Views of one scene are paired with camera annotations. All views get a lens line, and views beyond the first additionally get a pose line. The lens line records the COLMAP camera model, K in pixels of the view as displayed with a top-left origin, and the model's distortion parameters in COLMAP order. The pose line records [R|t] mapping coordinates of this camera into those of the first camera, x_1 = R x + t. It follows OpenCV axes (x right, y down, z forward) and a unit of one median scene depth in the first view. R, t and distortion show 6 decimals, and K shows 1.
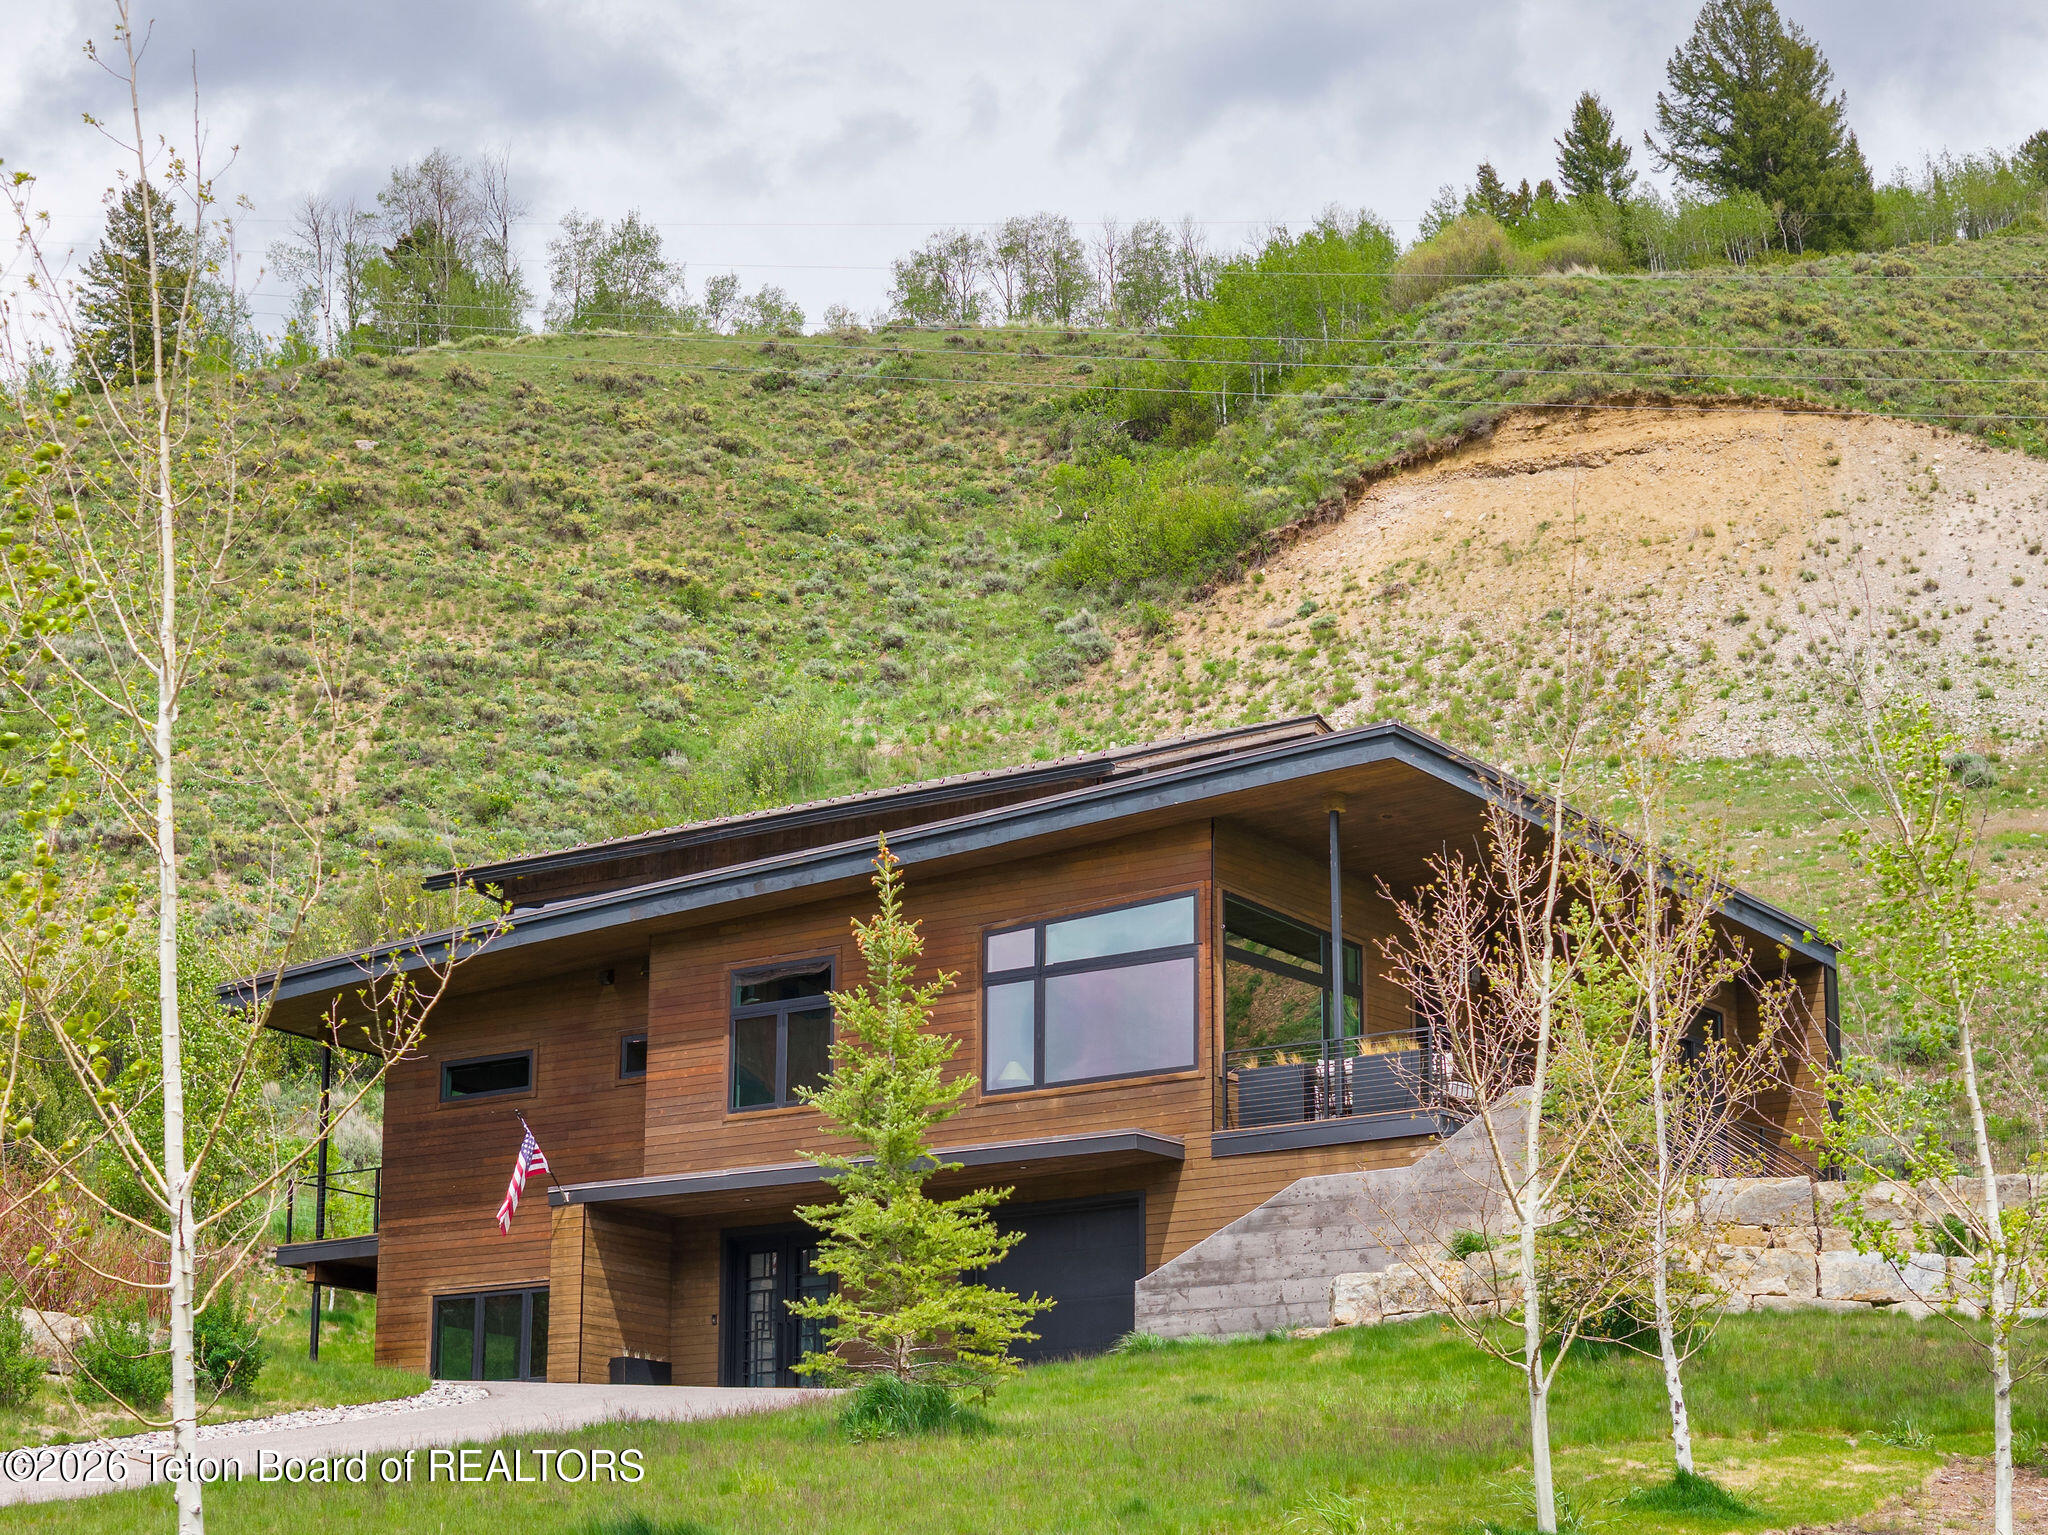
lens RADIAL K [[4135.1, 0, 1024.0], [0, 4135.1, 767.5], [0, 0, 1]] dist [-0.204094, 1.006059]
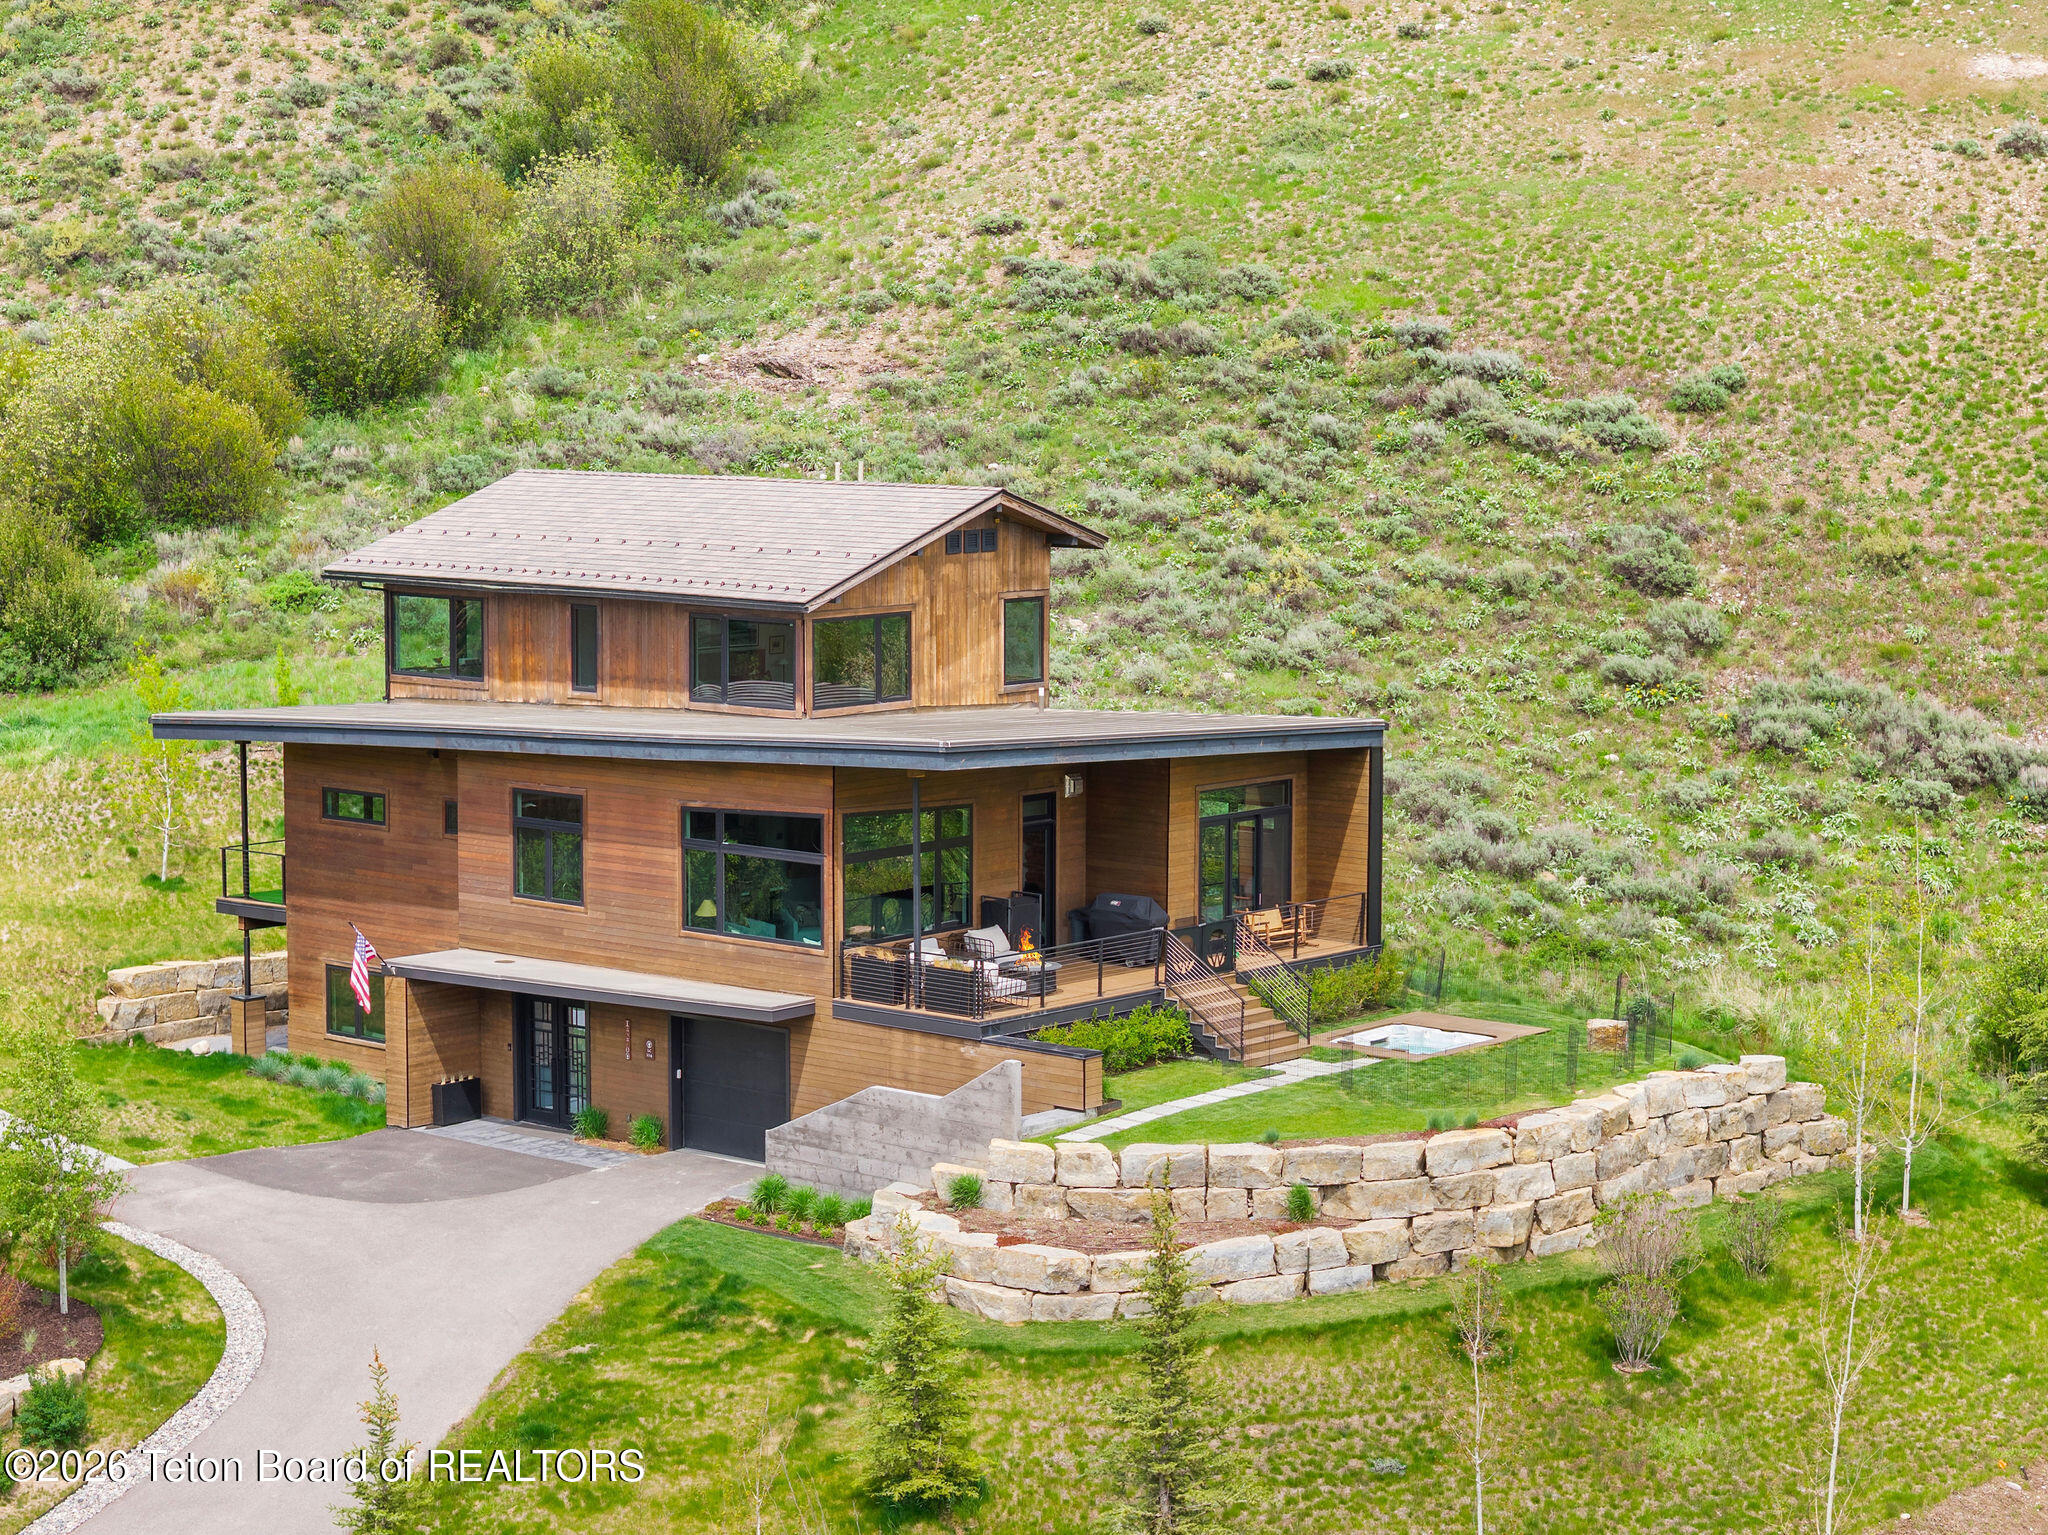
lens RADIAL K [[4135.1, 0, 1024.0], [0, 4135.1, 767.5], [0, 0, 1]] dist [-0.204094, 1.006059]
pose [[0.997621, 0.001968, -0.068914, 0.063829], [0.022642, 0.934795, 0.354465, -0.146413], [0.065118, -0.355182, 0.932526, -0.074875]]
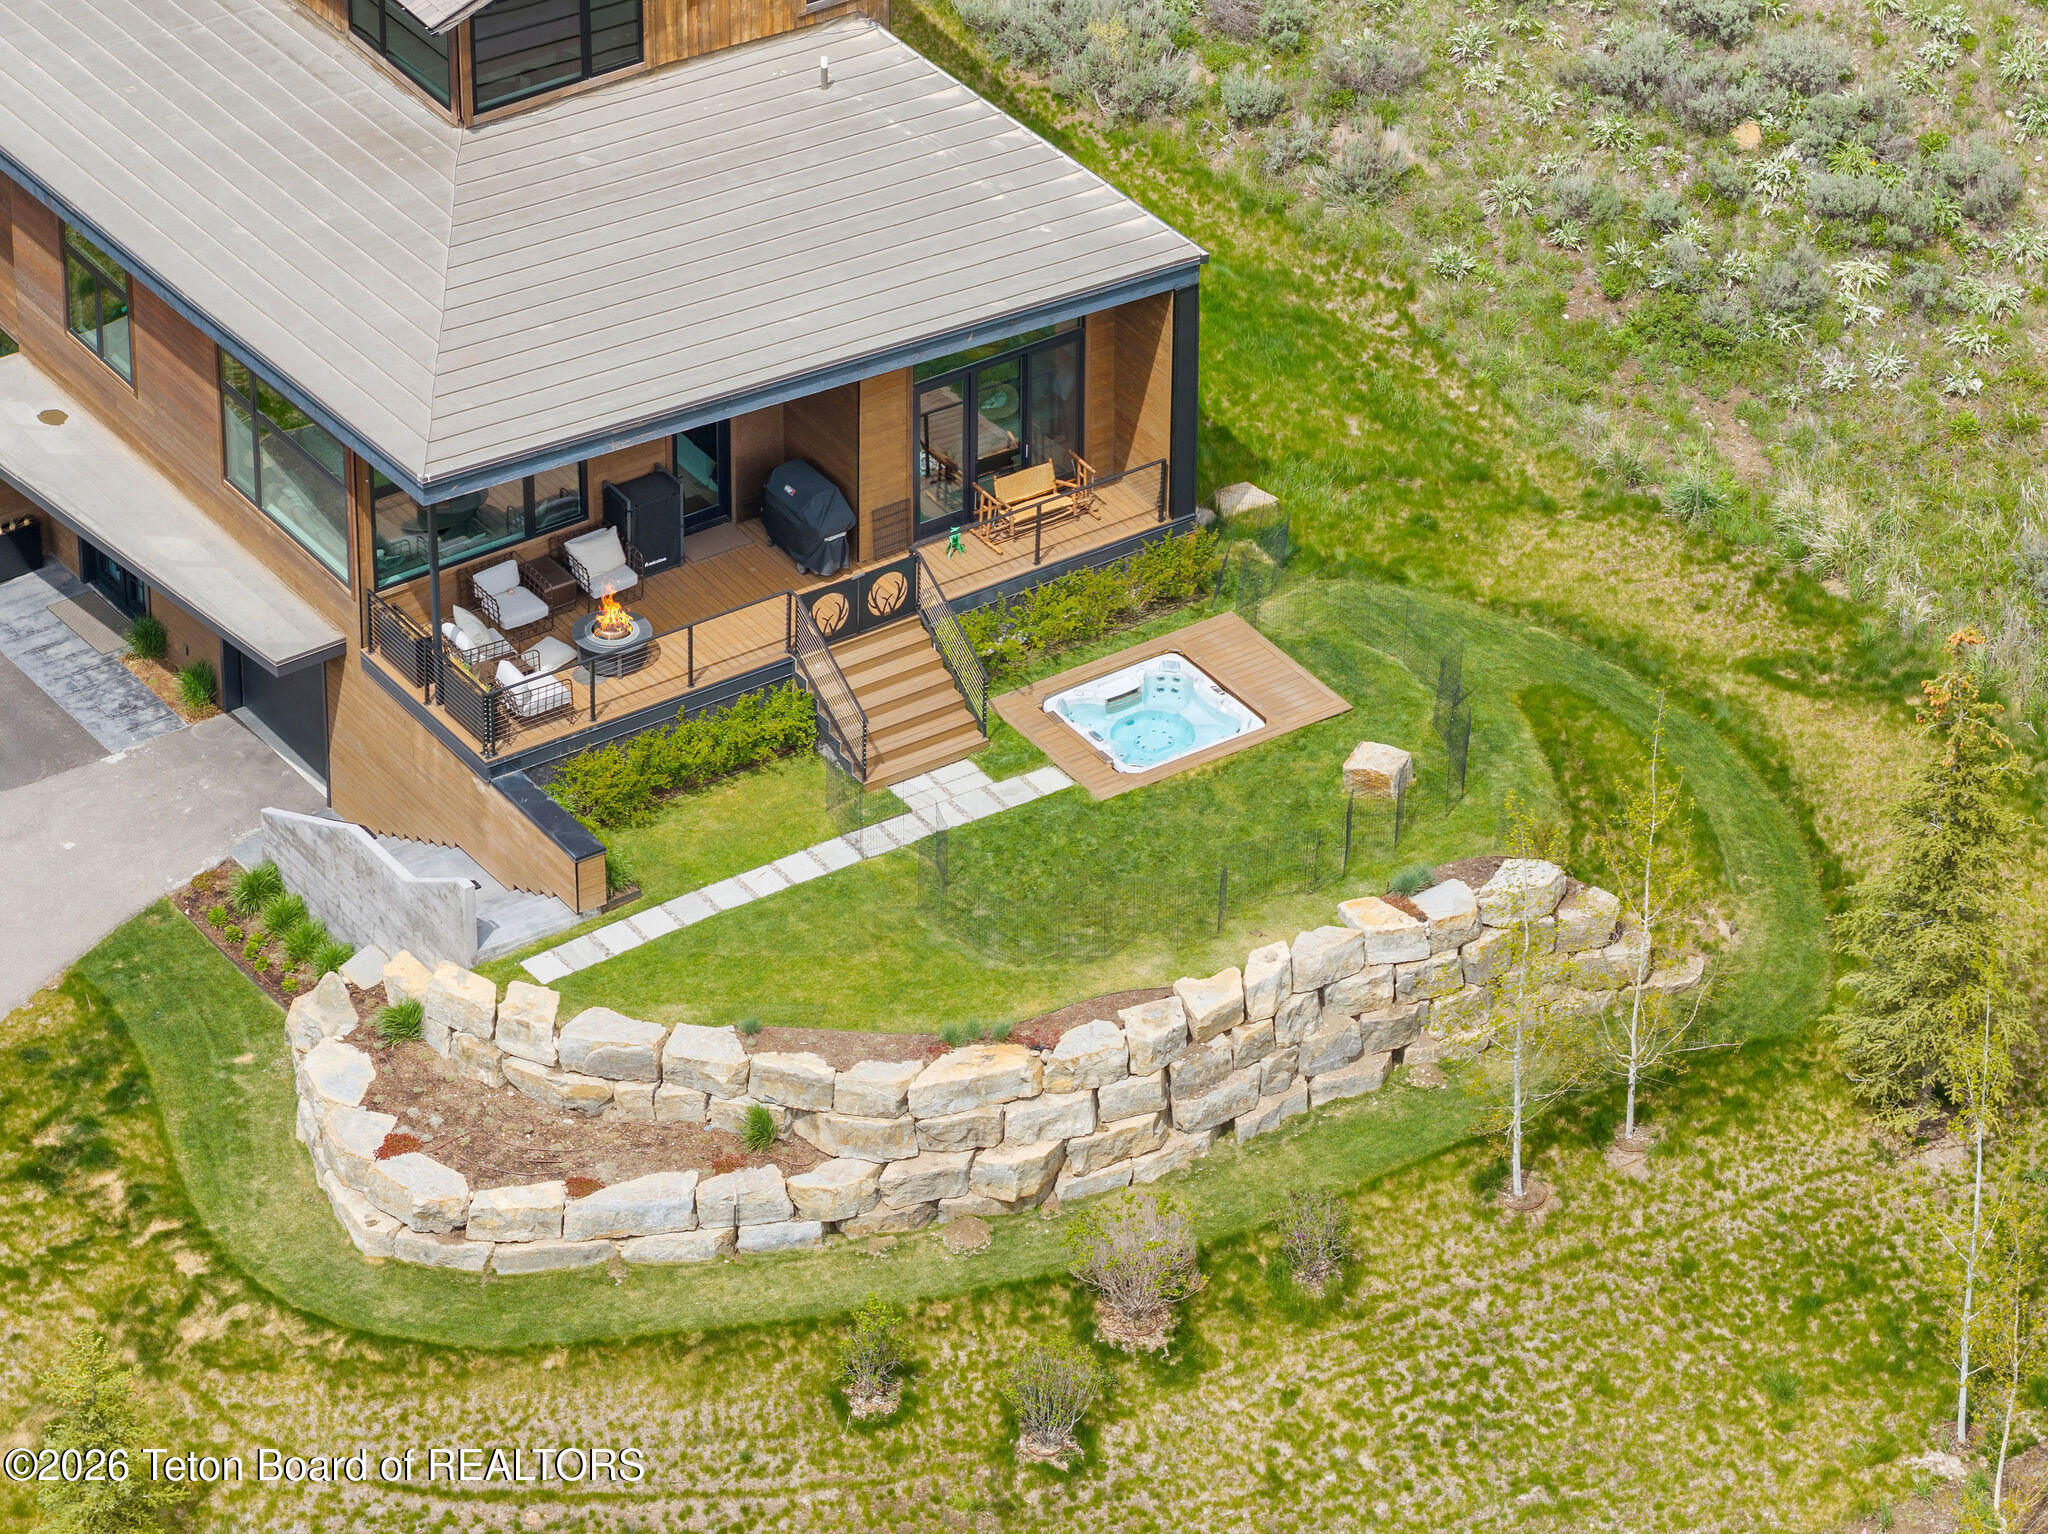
lens RADIAL K [[10053.1, 0, 1024.0], [0, 10053.1, 767.0], [0, 0, 1]] dist [0.633790, -3.325193]
pose [[0.938845, 0.186160, -0.289681, 0.309887], [0.090152, 0.679032, 0.728552, -0.569271], [0.332330, -0.710113, 0.620723, -0.191644]]
